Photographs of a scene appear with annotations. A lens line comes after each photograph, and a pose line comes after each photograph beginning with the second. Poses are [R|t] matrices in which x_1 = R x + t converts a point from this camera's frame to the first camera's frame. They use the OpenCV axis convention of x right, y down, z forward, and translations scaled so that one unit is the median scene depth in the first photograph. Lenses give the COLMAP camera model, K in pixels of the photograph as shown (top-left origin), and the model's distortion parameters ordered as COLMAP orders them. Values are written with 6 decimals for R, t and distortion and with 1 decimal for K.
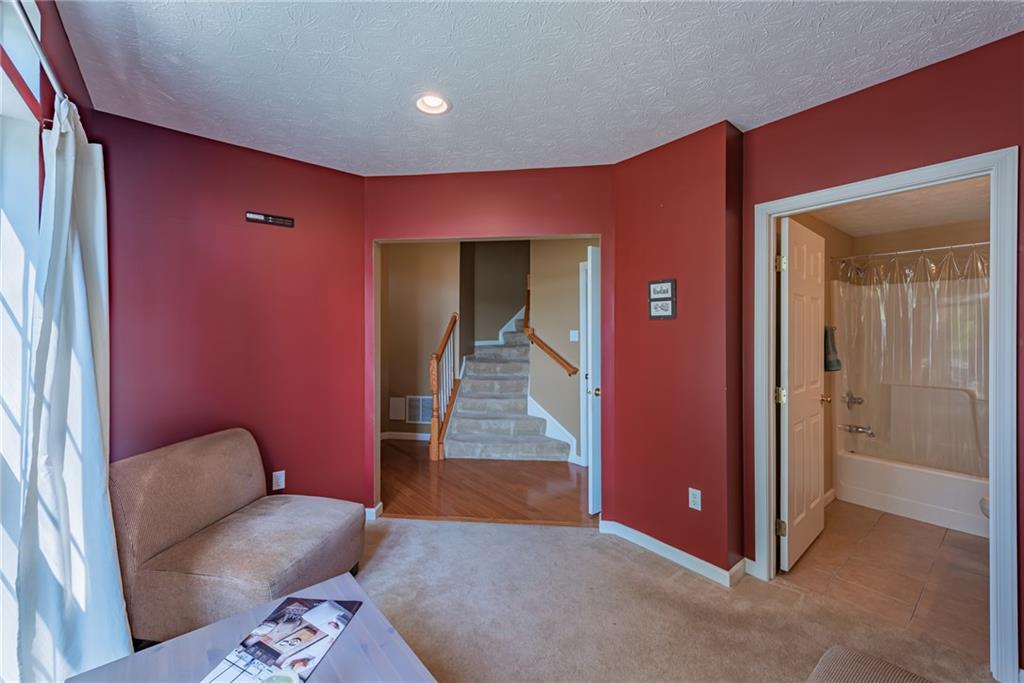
lens RADIAL K [[407.9, 0, 510.9], [0, 407.9, 340.5], [0, 0, 1]] dist [0.014088, -0.000308]
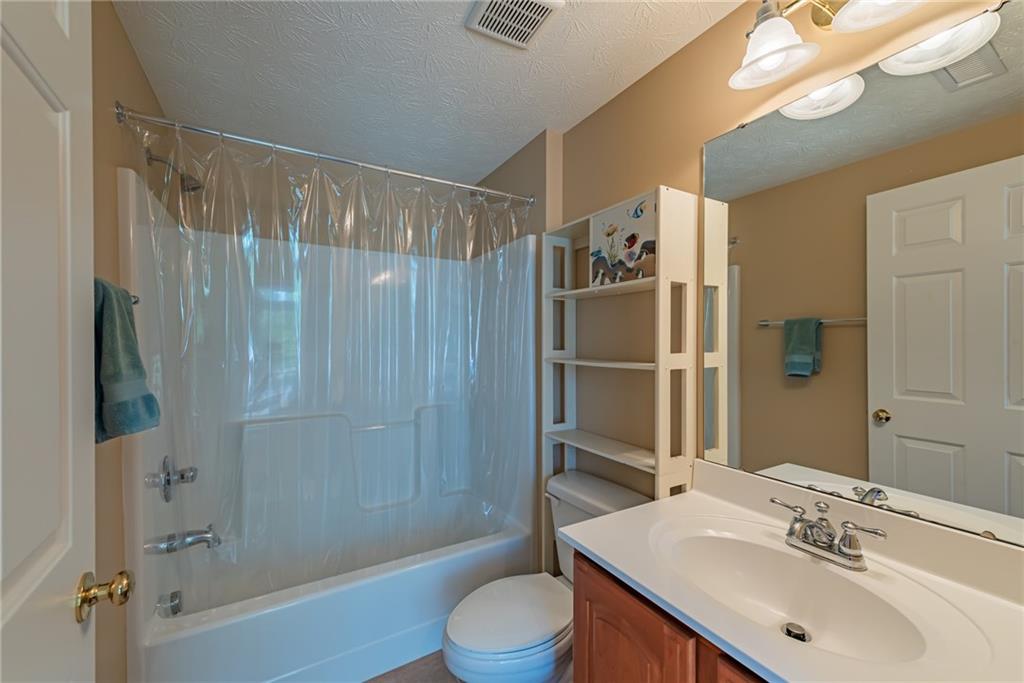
lens RADIAL K [[407.9, 0, 510.9], [0, 407.9, 340.5], [0, 0, 1]] dist [0.014088, -0.000308]
pose [[0.137299, -0.006525, 0.990508, 0.467686], [0.020042, 0.999792, 0.003808, 0.009986], [-0.990327, 0.019329, 0.137401, 0.609577]]
